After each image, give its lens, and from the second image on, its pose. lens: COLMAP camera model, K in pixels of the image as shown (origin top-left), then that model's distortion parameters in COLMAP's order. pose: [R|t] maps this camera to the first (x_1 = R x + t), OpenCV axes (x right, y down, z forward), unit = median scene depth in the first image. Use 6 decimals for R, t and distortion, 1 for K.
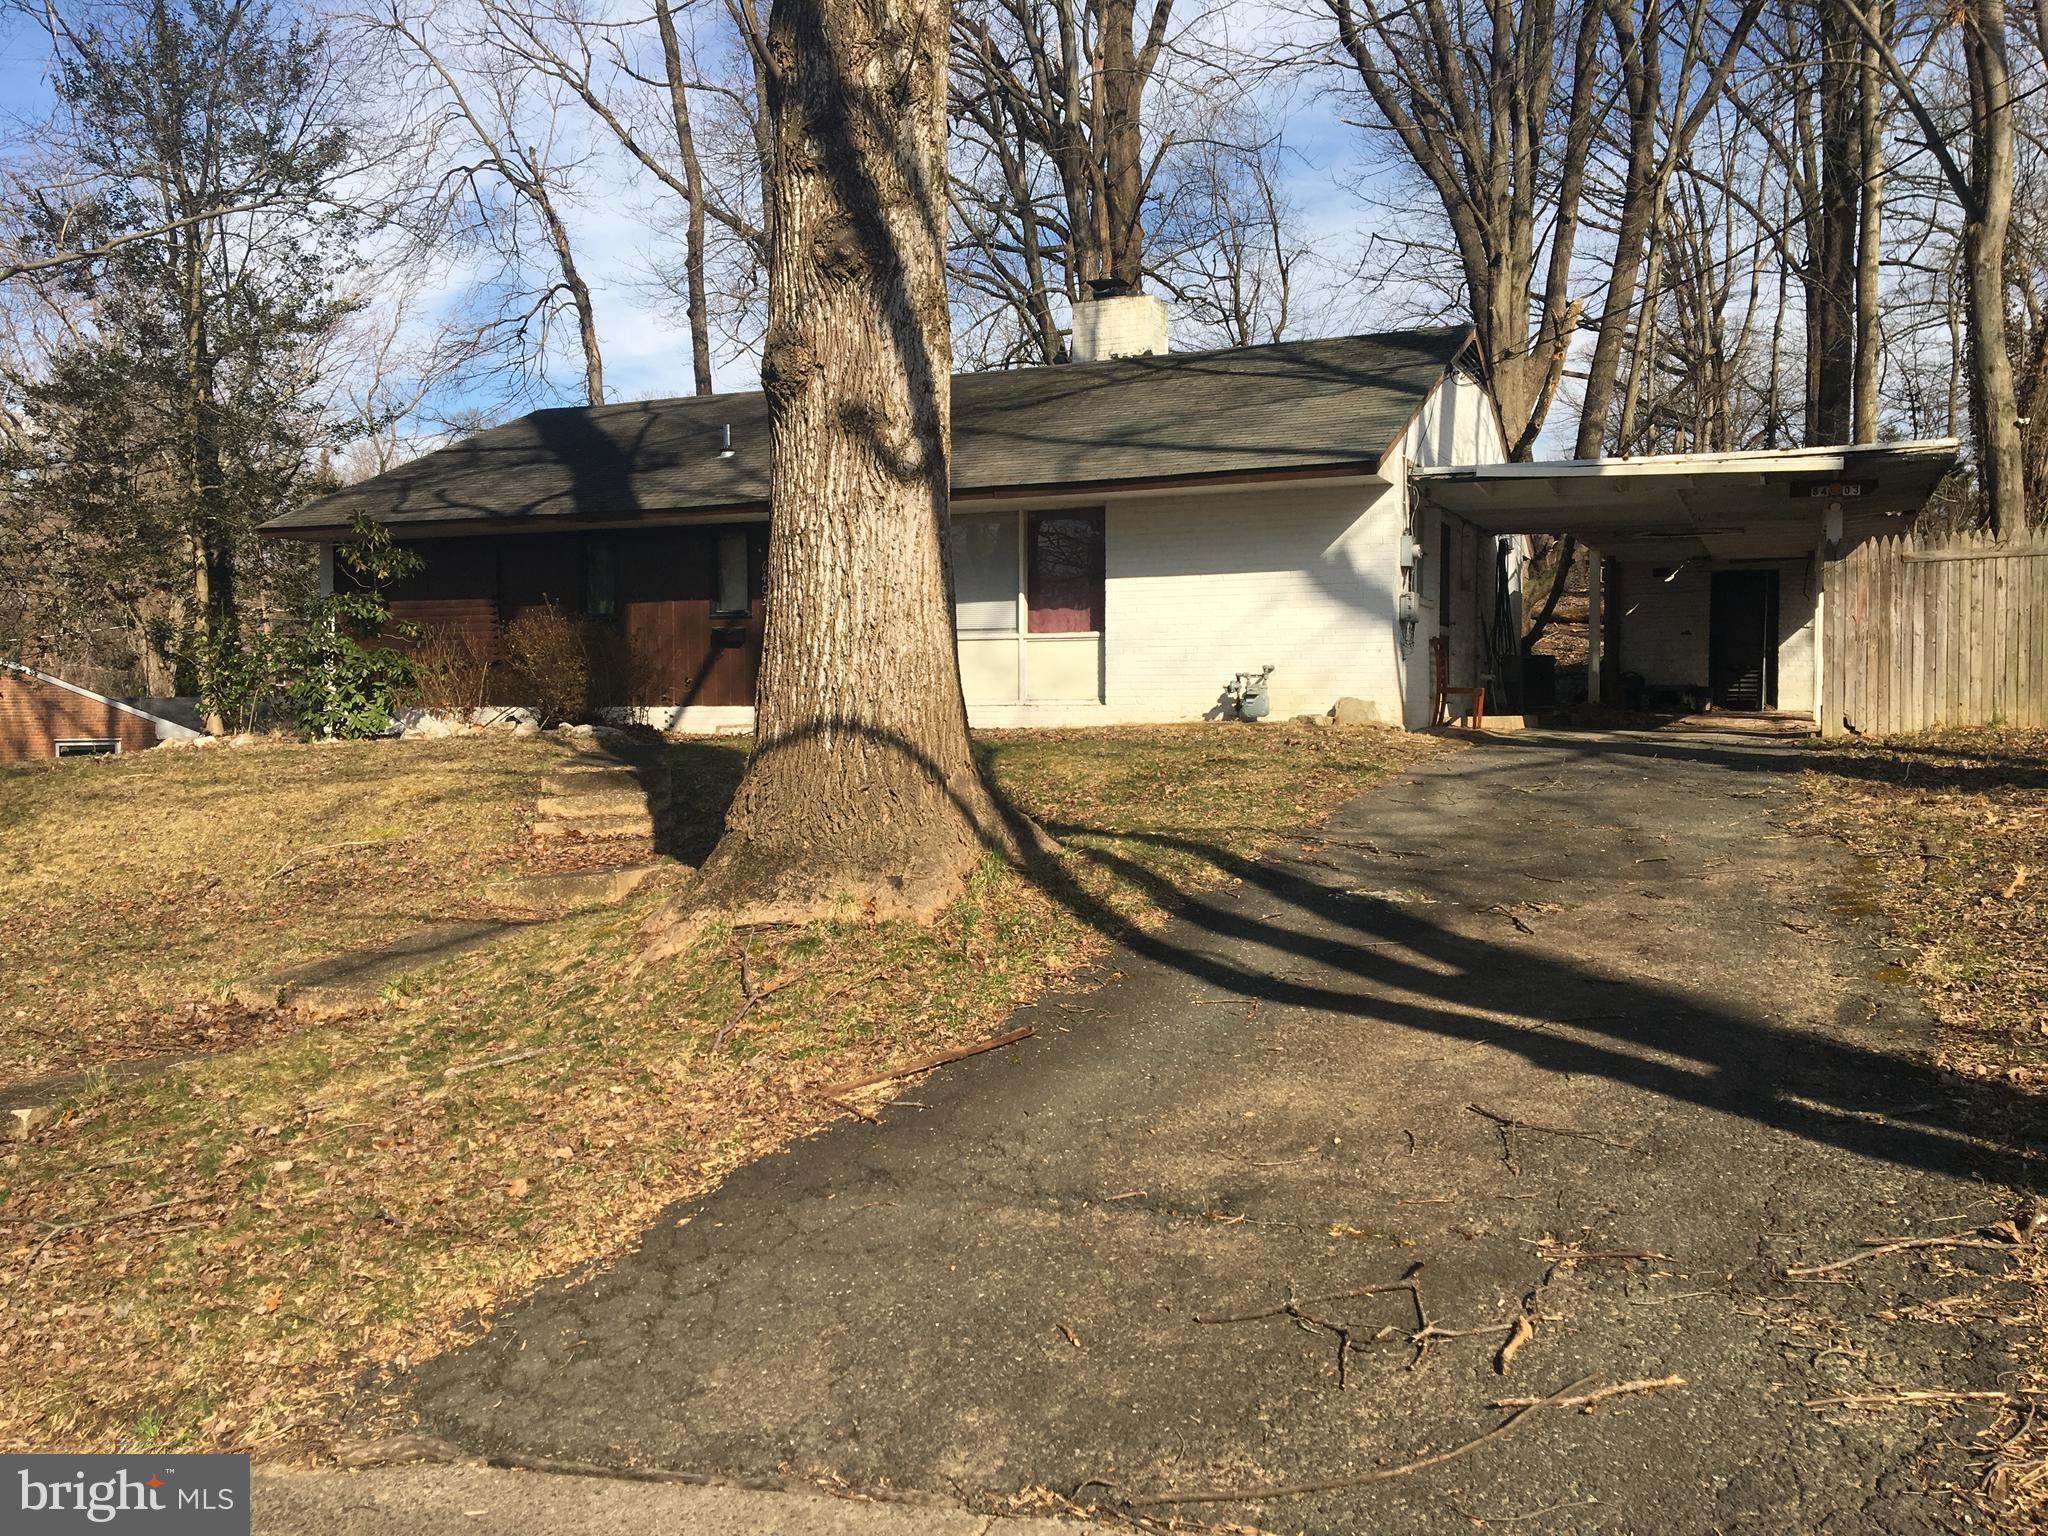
lens RADIAL K [[1697.4, 0, 1024.0], [0, 1697.4, 768.0], [0, 0, 1]] dist [0.123998, -0.209412]
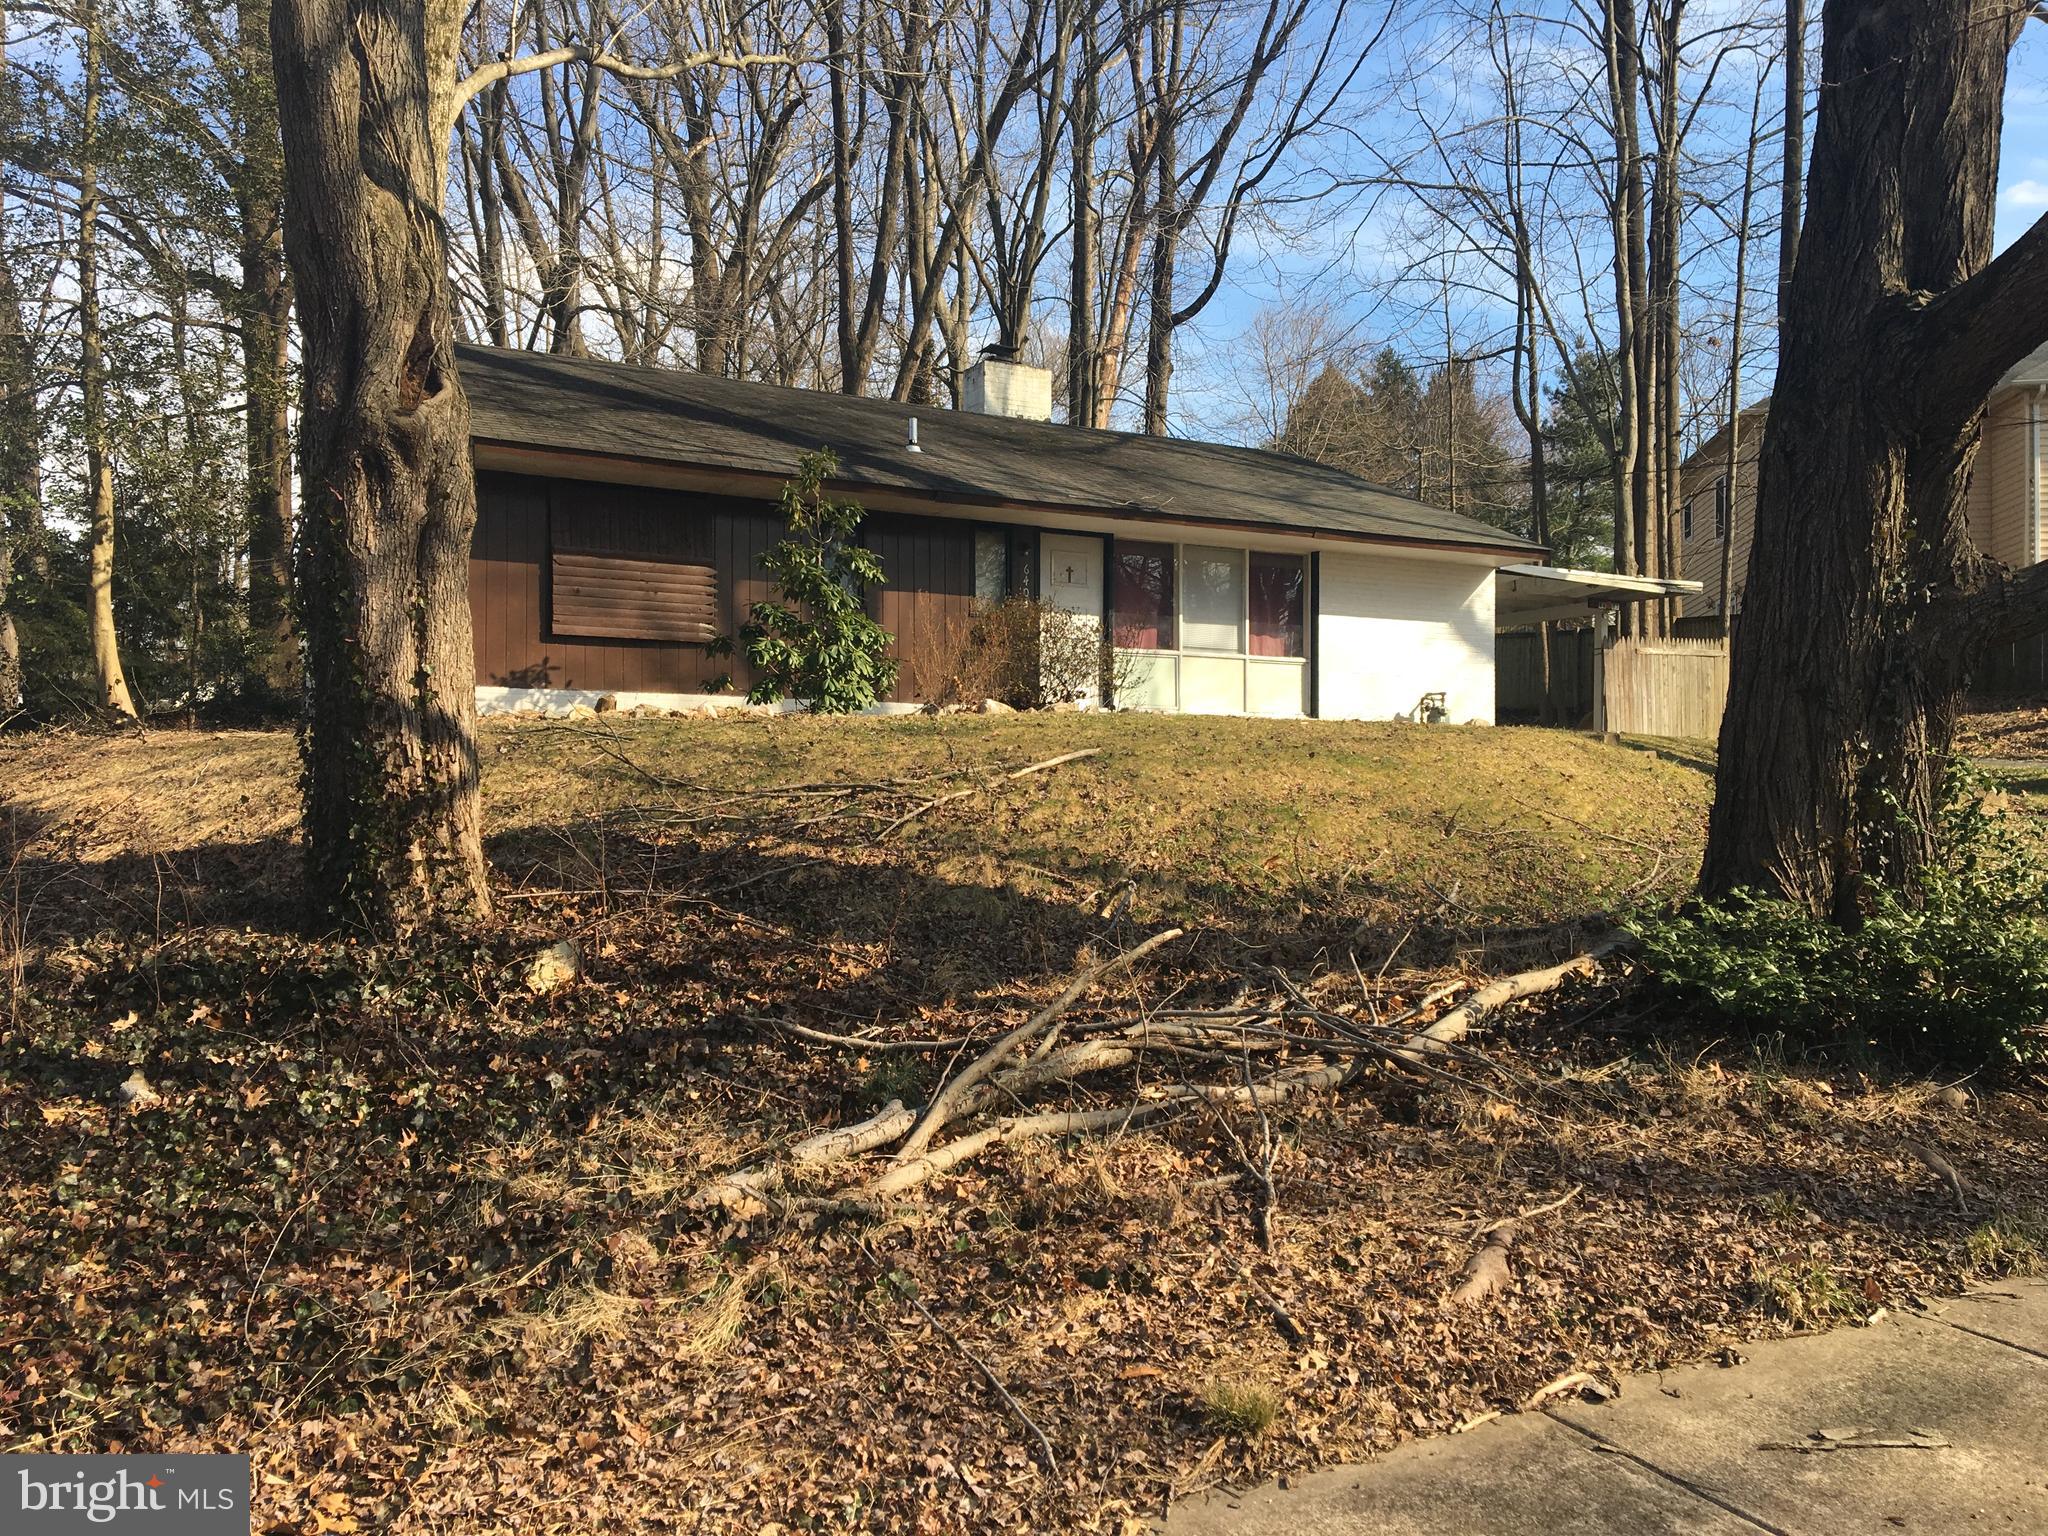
lens RADIAL K [[1697.4, 0, 1024.0], [0, 1697.4, 768.0], [0, 0, 1]] dist [0.123998, -0.209412]
pose [[0.610519, 0.030007, 0.791433, -0.957495], [0.022187, 0.998242, -0.054963, 0.055457], [-0.791691, 0.051115, 0.608780, 0.399246]]
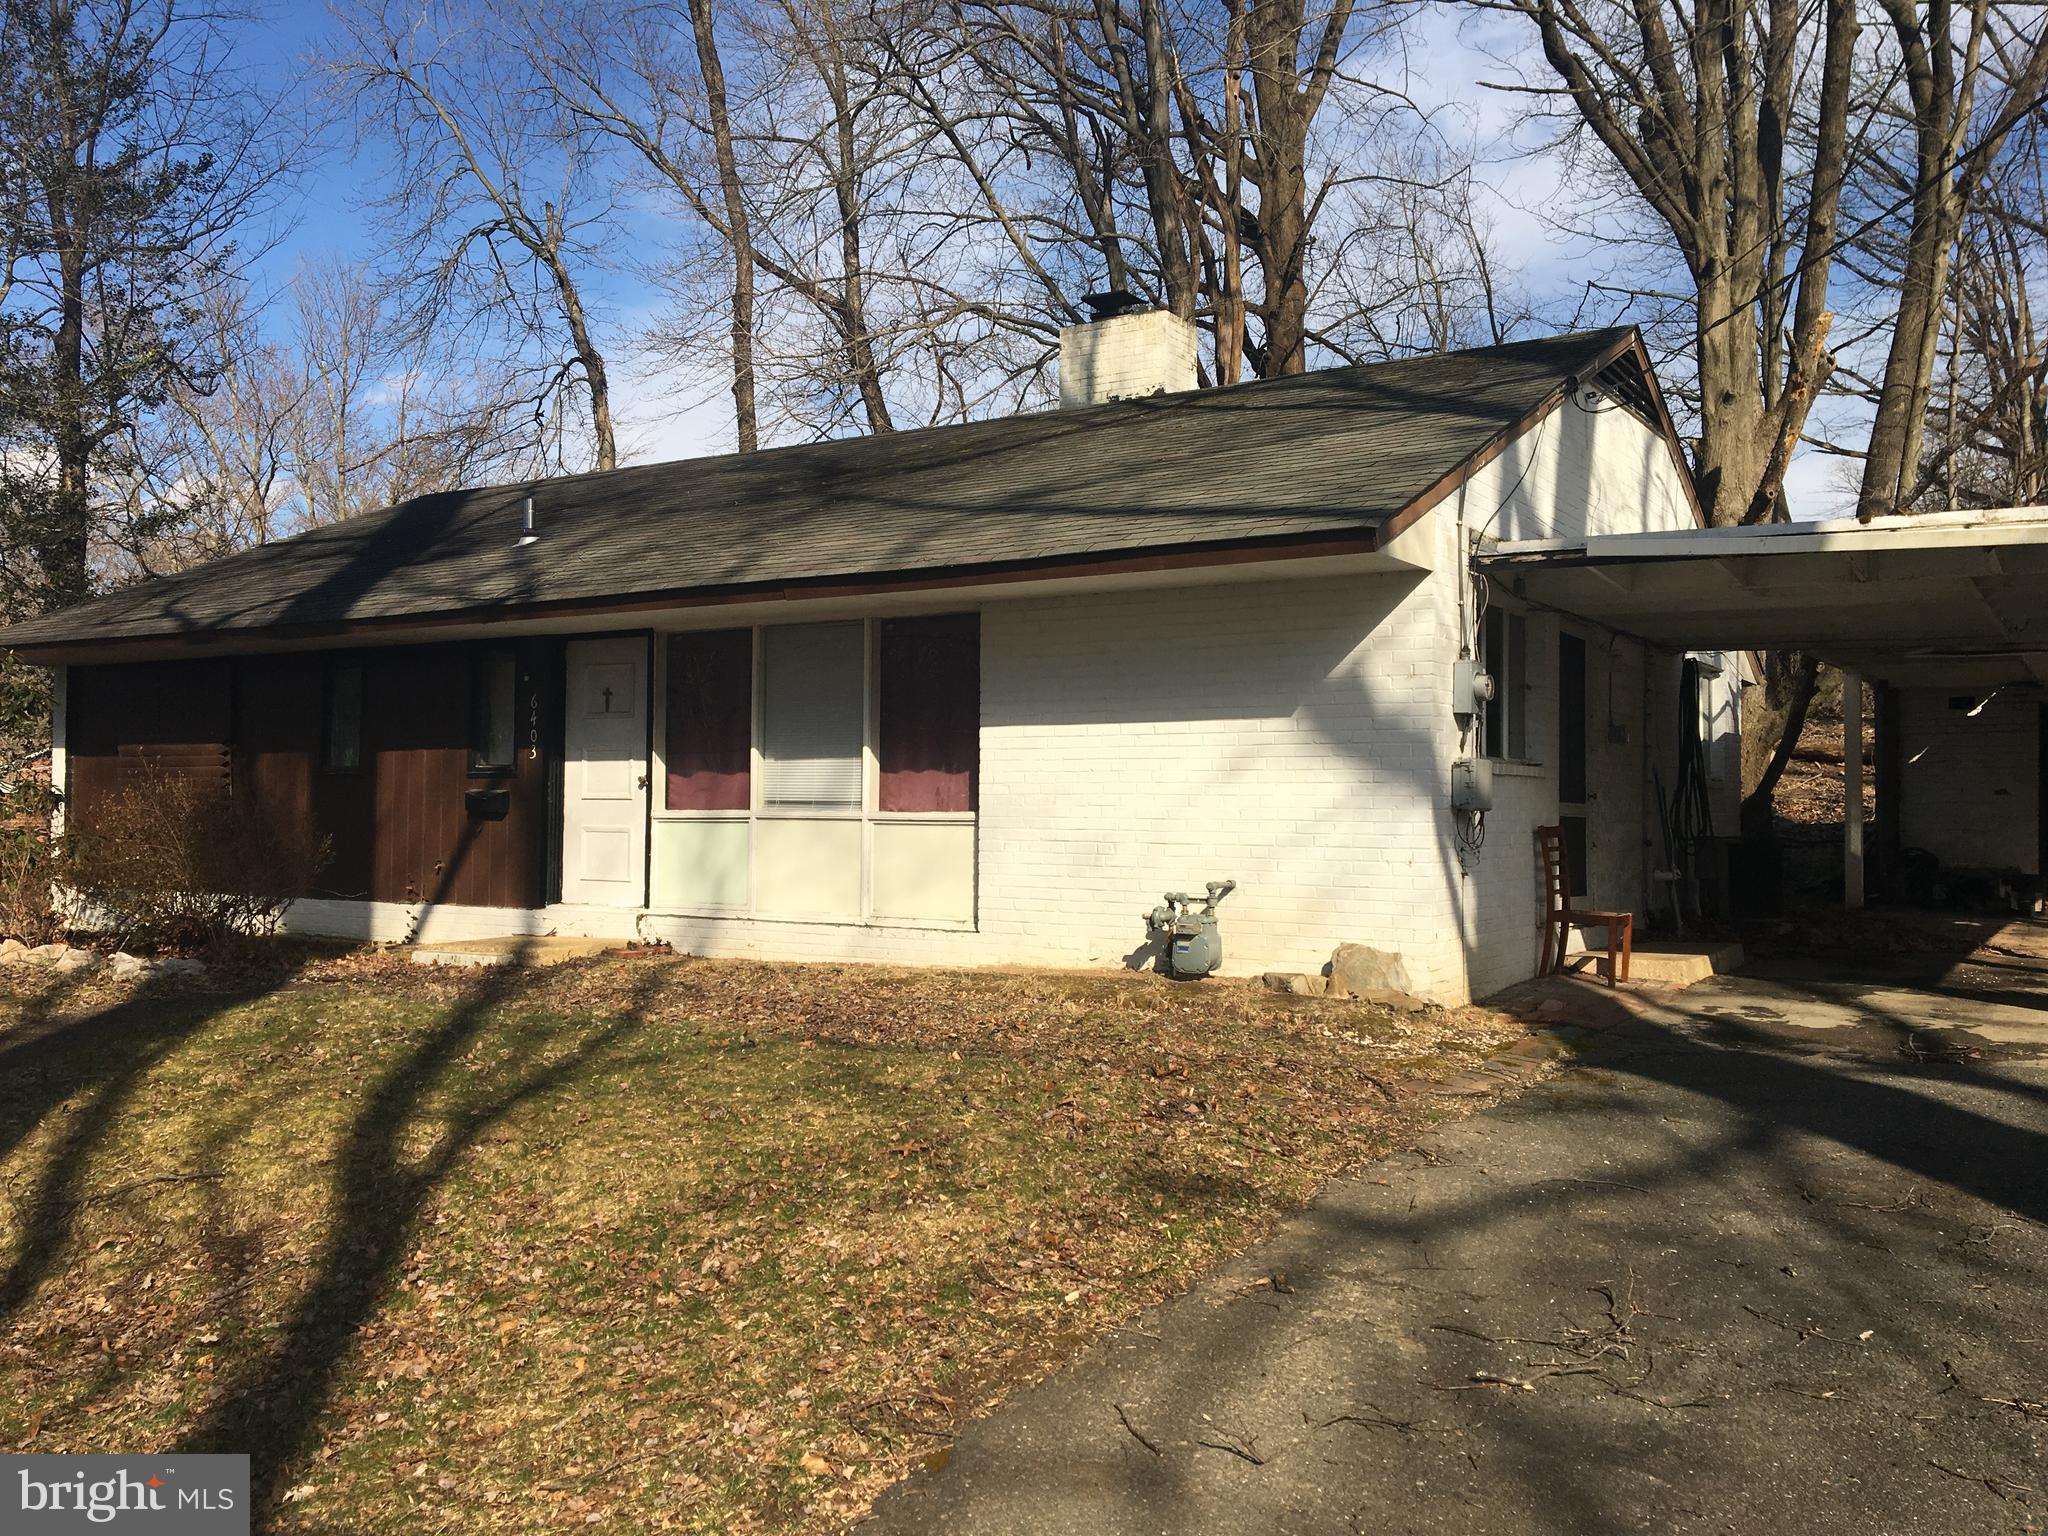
lens RADIAL K [[1714.7, 0, 1024.0], [0, 1714.7, 768.0], [0, 0, 1]] dist [0.077533, -0.107723]
pose [[0.988708, 0.007603, -0.149665, 0.143973], [-0.016813, 0.998035, -0.060367, -0.054661], [0.148912, 0.062201, 0.986892, 0.361687]]
